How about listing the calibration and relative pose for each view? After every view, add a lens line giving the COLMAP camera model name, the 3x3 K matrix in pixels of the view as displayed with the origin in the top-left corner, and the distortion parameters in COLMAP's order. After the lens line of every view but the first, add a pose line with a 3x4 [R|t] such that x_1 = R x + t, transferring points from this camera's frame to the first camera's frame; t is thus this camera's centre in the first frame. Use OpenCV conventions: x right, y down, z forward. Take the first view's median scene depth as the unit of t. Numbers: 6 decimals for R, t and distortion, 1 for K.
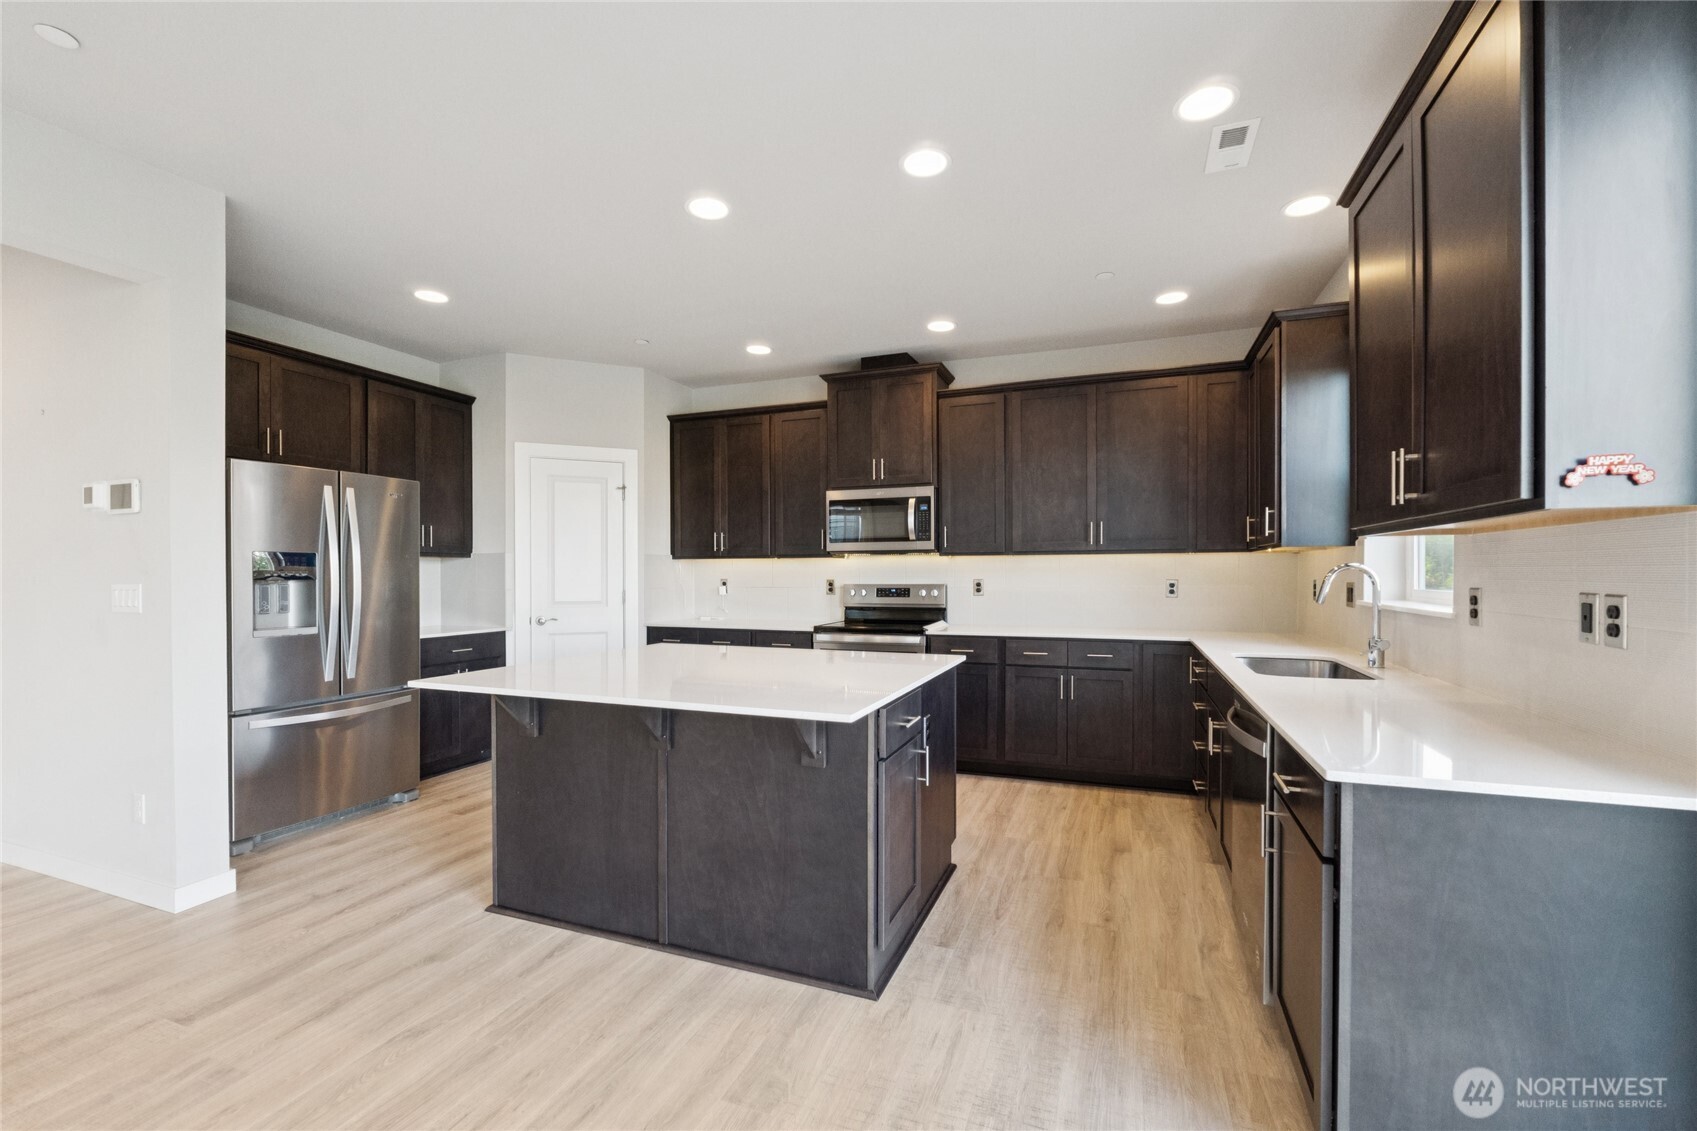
lens RADIAL K [[711.0, 0, 846.5], [0, 711.0, 583.0], [0, 0, 1]] dist [-0.011772, 0.000785]
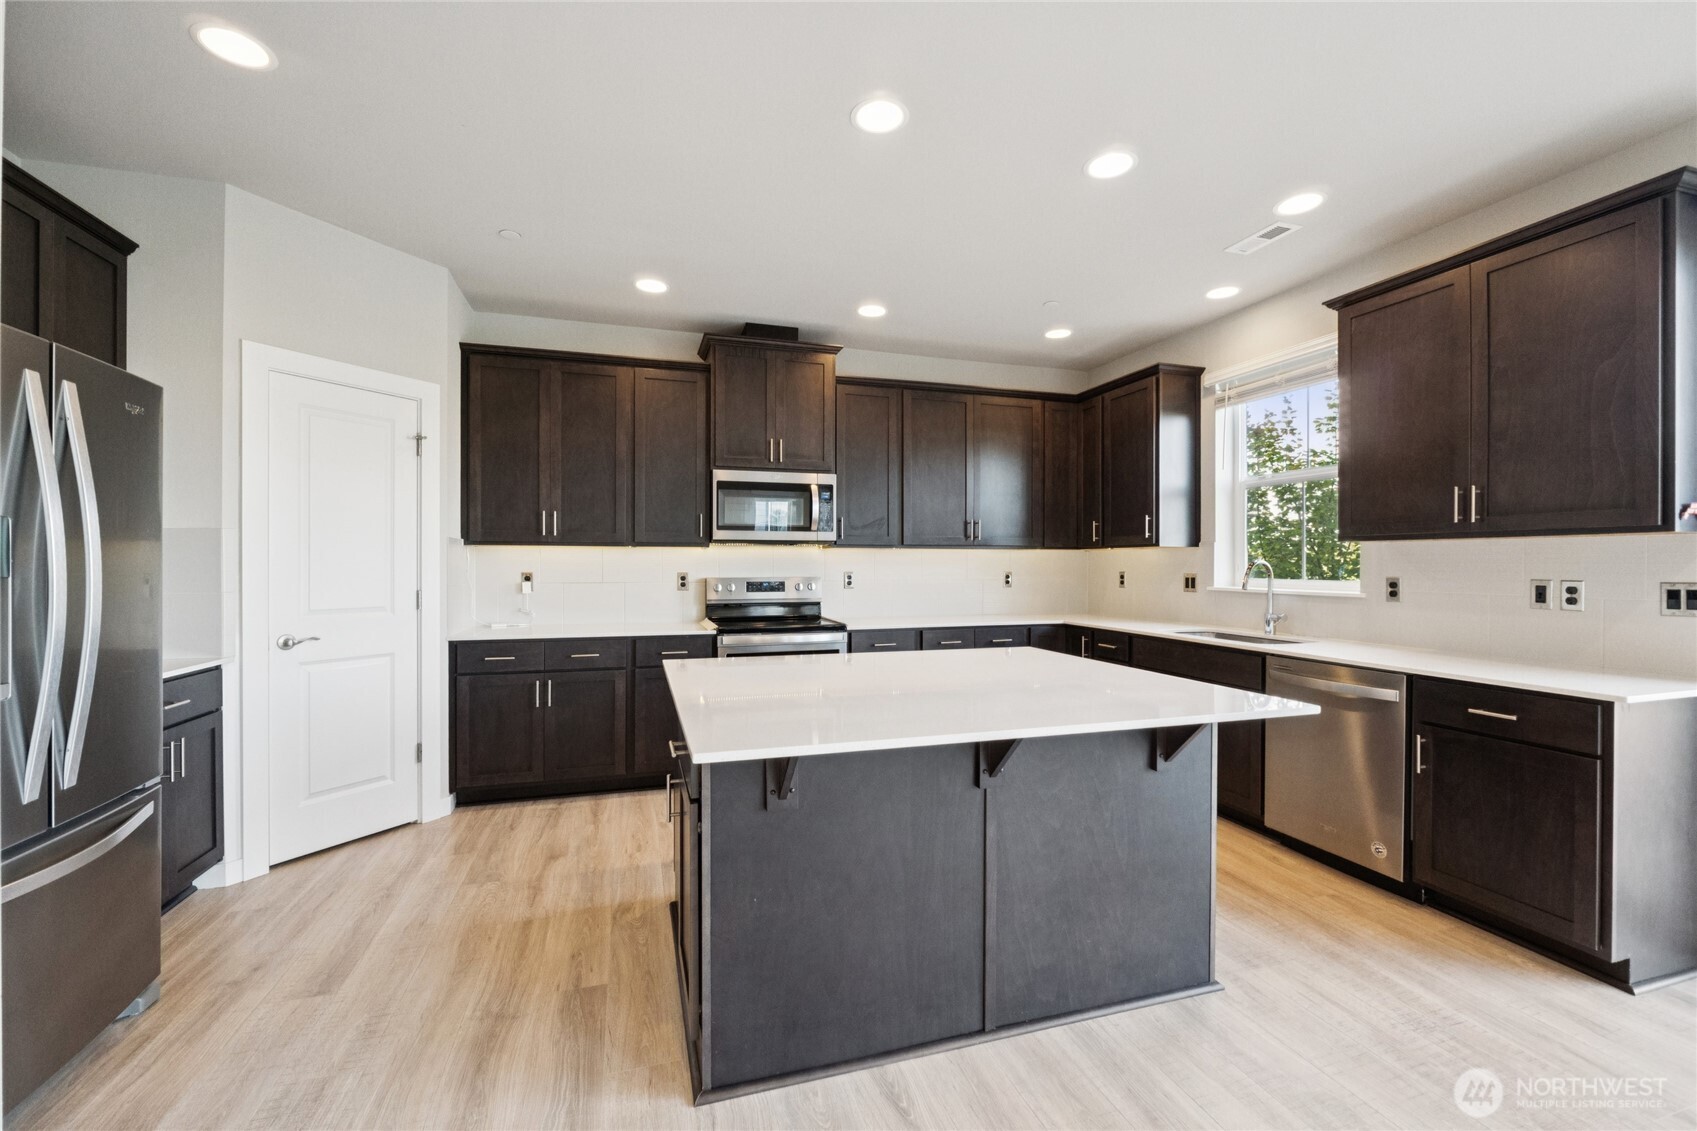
lens RADIAL K [[711.0, 0, 860.2], [0, 711.0, 564.6], [0, 0, 1]] dist [-0.011772, 0.000785]
pose [[0.782422, 0.004455, 0.622732, -0.448615], [0.004592, 0.999906, -0.012923, -0.002864], [-0.622731, 0.012971, 0.782328, 0.237696]]
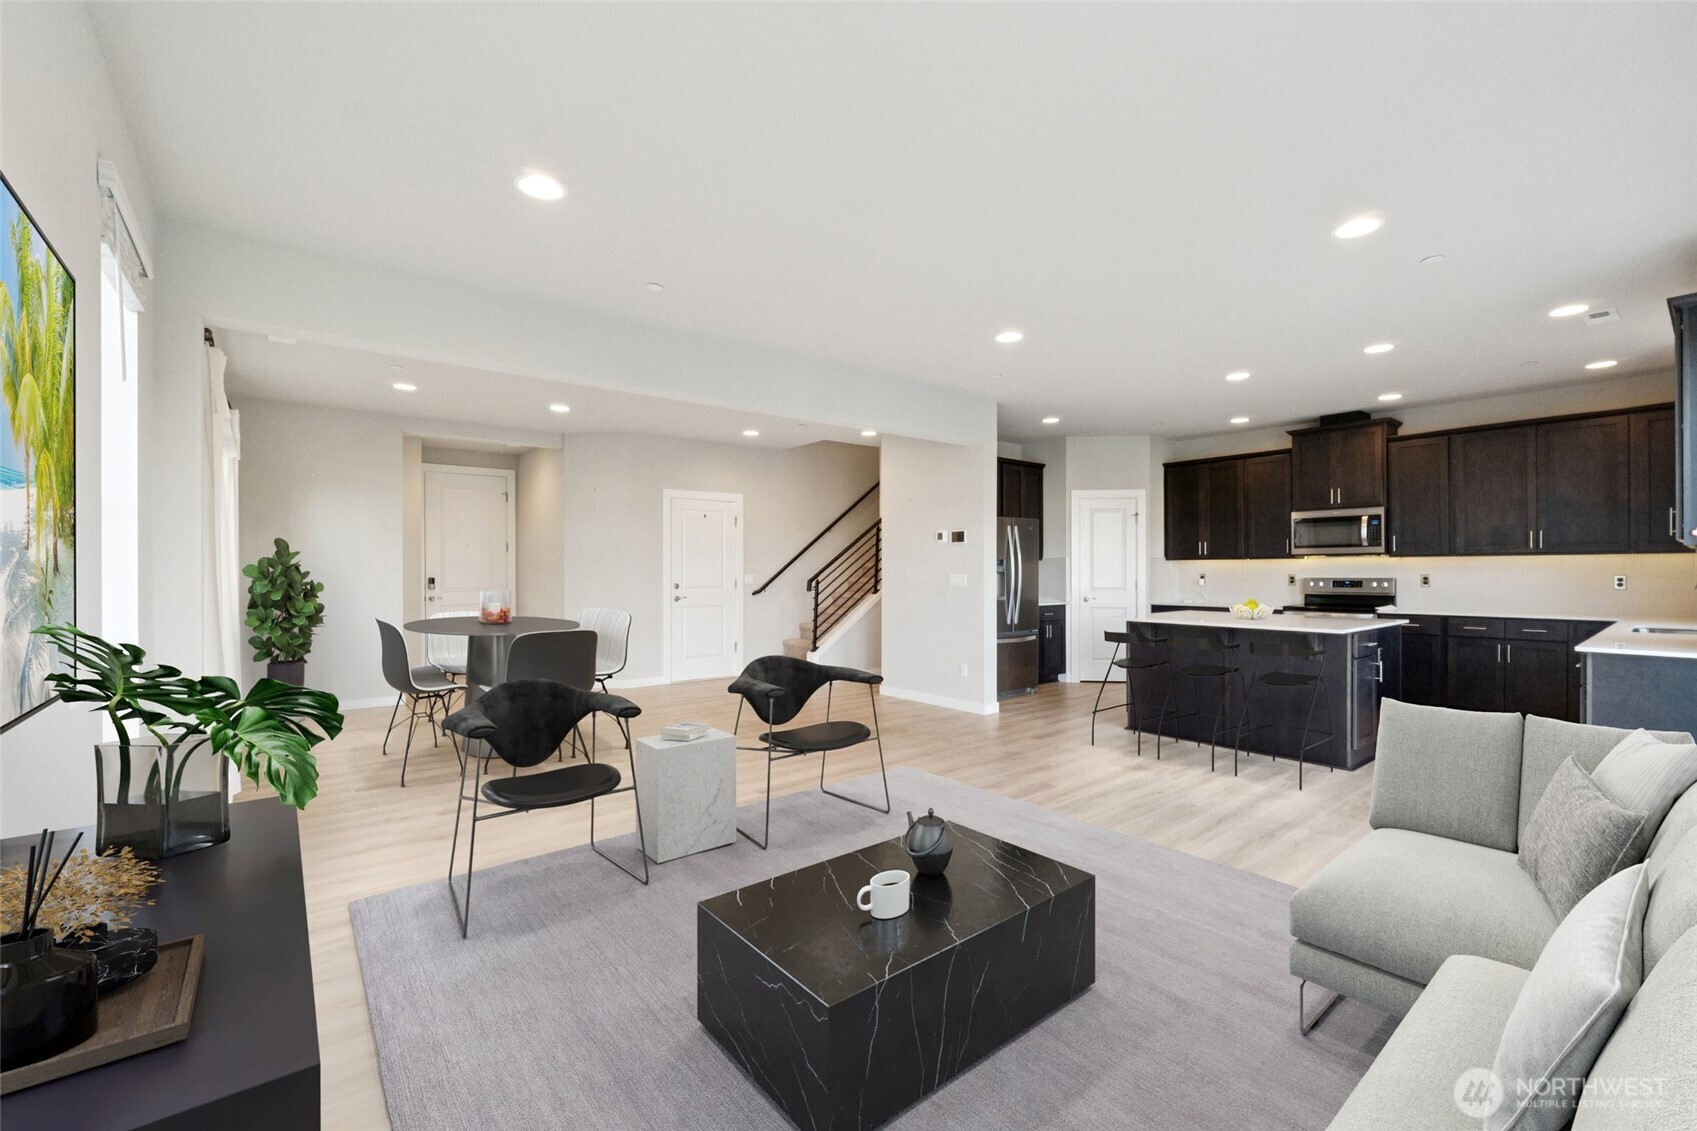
lens RADIAL K [[711.0, 0, 849.2], [0, 711.0, 570.1], [0, 0, 1]] dist [-0.011772, 0.000785]
pose [[0.866107, 0.000416, -0.499859, -0.092684], [-0.007150, 0.999908, -0.011557, 0.010288], [0.499808, 0.013584, 0.866030, -0.719394]]
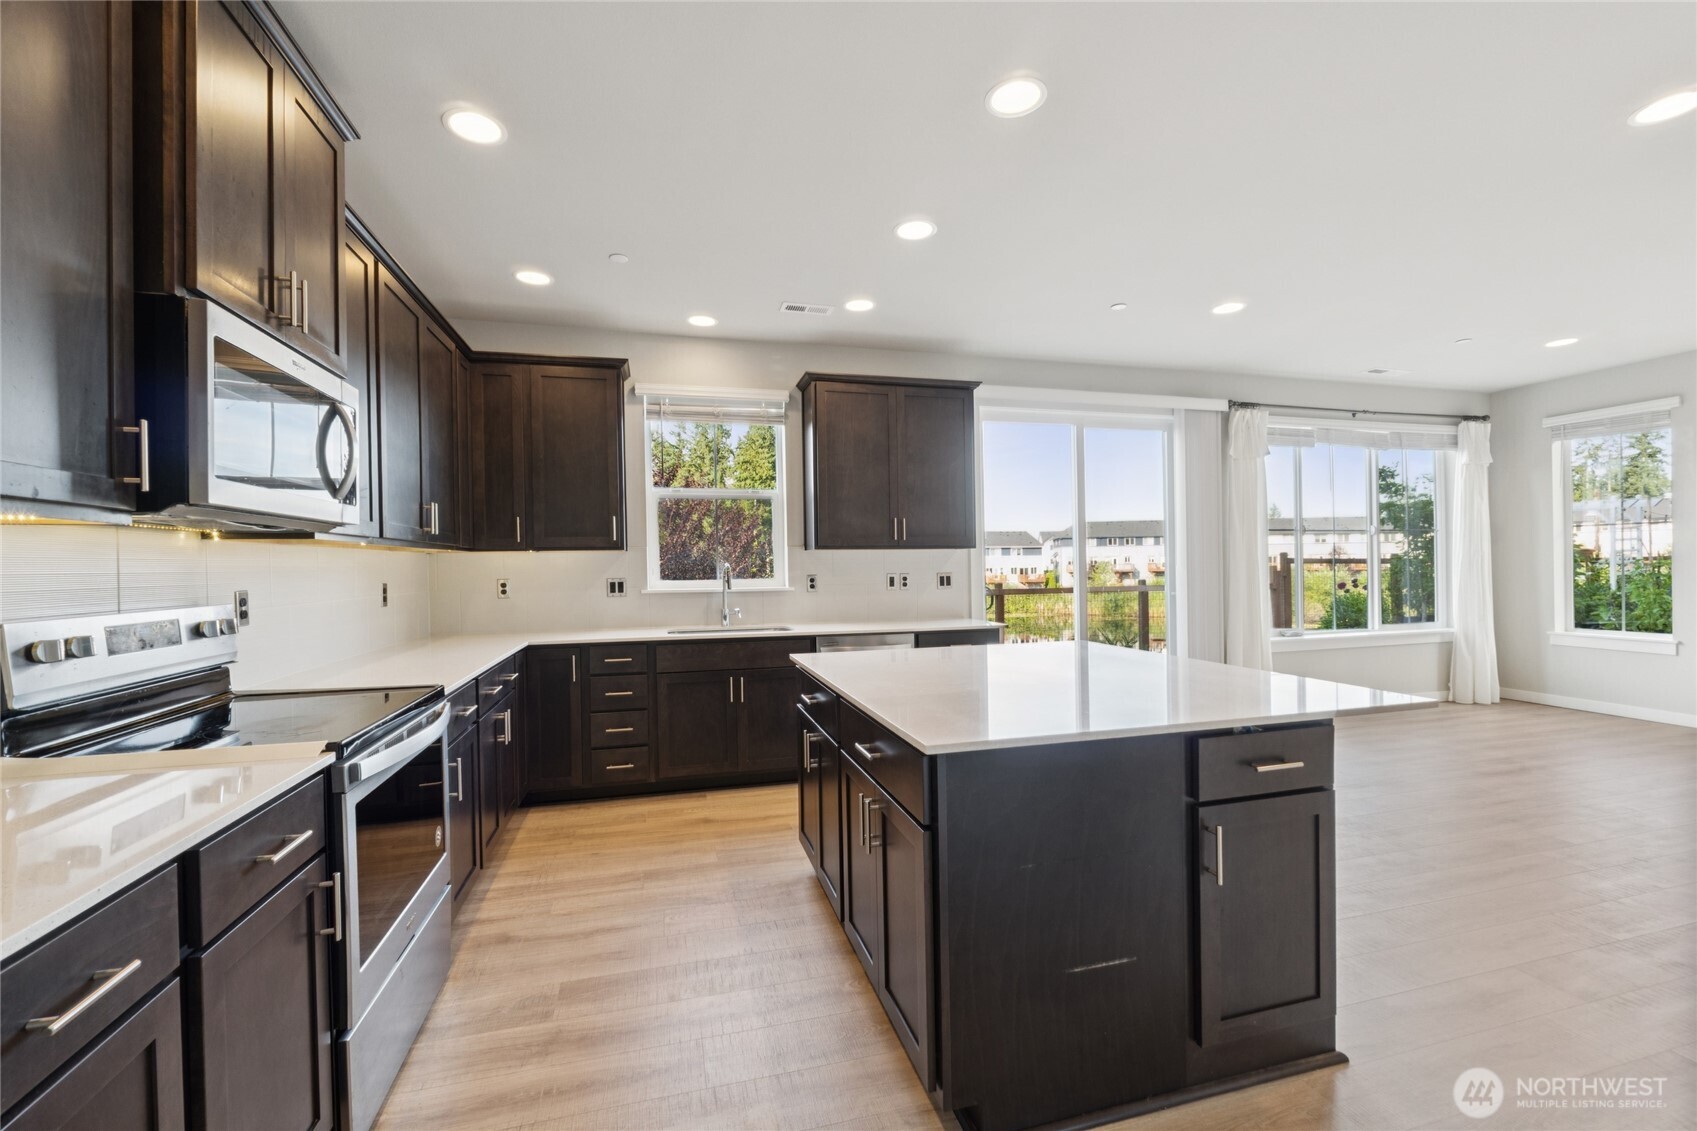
lens RADIAL K [[711.0, 0, 809.1], [0, 711.0, 572.7], [0, 0, 1]] dist [-0.011772, 0.000785]
pose [[-0.562146, -0.004377, 0.827026, -0.436917], [0.025495, 0.999419, 0.022619, -0.023421], [-0.826645, 0.033800, -0.561708, 1.032743]]
